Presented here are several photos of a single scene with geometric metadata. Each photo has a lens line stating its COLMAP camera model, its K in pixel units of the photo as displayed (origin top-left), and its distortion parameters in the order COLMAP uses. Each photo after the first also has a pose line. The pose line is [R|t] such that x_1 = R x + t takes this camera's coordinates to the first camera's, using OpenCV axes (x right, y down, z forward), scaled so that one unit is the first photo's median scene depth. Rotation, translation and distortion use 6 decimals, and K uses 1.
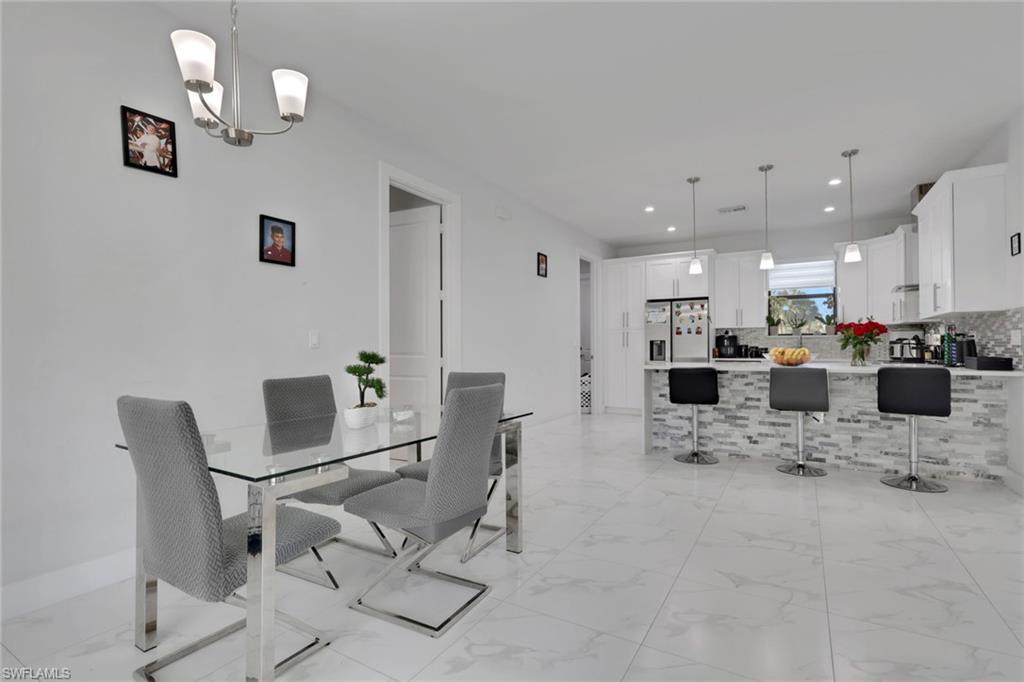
lens RADIAL K [[495.1, 0, 507.9], [0, 495.1, 345.8], [0, 0, 1]] dist [-0.000902, 0.000150]
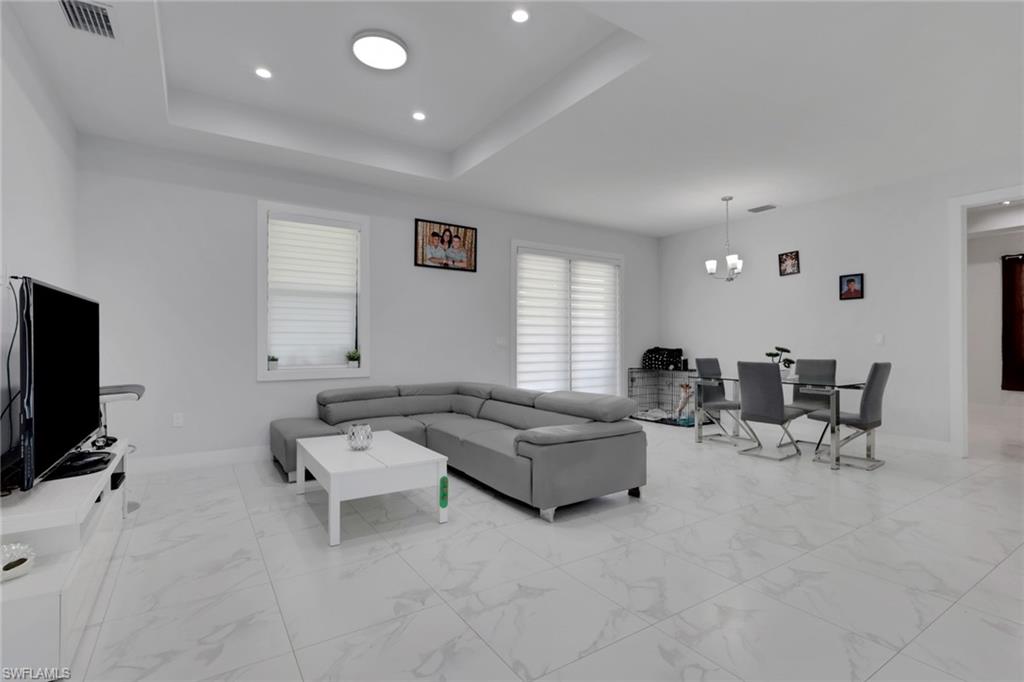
lens RADIAL K [[486.4, 0, 517.7], [0, 486.4, 343.4], [0, 0, 1]] dist [-0.003187, -0.000242]
pose [[-0.432748, 0.004411, -0.901504, 1.927926], [0.004683, 0.999986, 0.002645, -0.012759], [0.901503, -0.003077, -0.432762, 0.745839]]
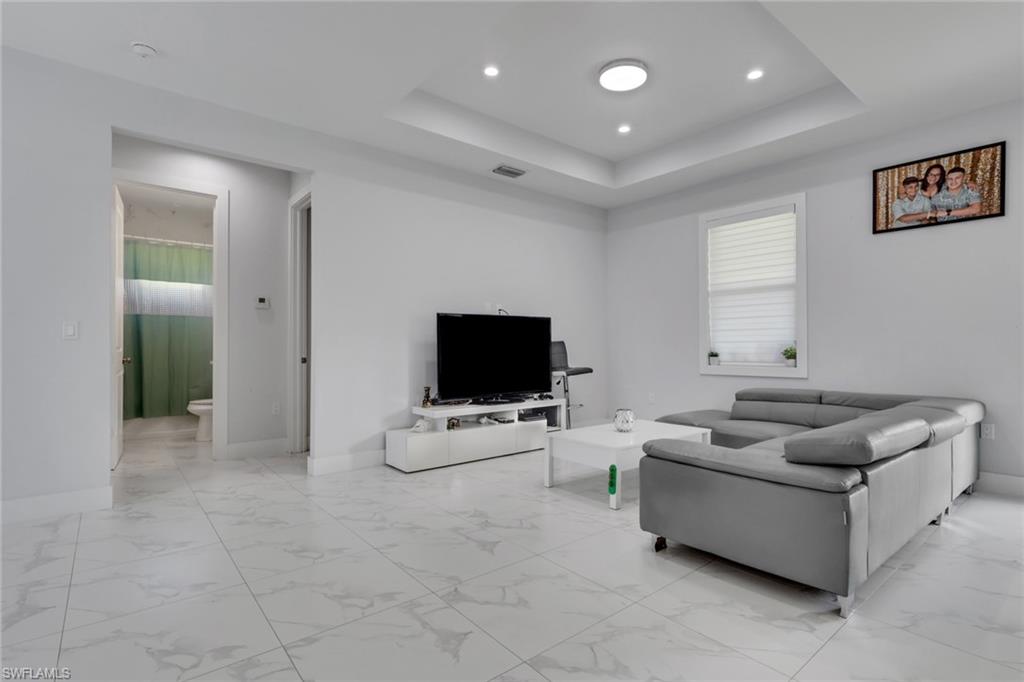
lens RADIAL K [[495.1, 0, 507.9], [0, 495.1, 345.8], [0, 0, 1]] dist [-0.000902, 0.000150]
pose [[-0.939275, 0.006988, 0.343093, 0.802363], [0.005318, 0.999969, -0.005807, 0.016606], [-0.343123, -0.003630, -0.939283, 1.321289]]
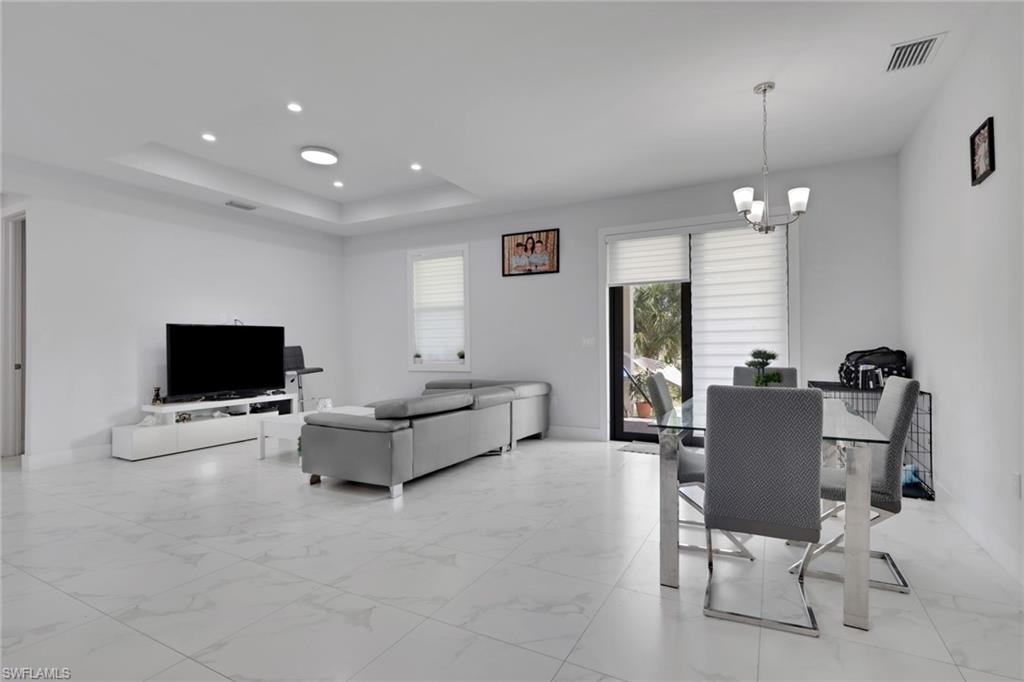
lens RADIAL K [[490.6, 0, 509.9], [0, 490.6, 343.0], [0, 0, 1]] dist [0.001082, 0.000413]
pose [[-0.999058, 0.011338, -0.041886, 0.320085], [0.011593, 0.999916, -0.005871, -0.002457], [0.041816, -0.006351, -0.999105, 1.835288]]
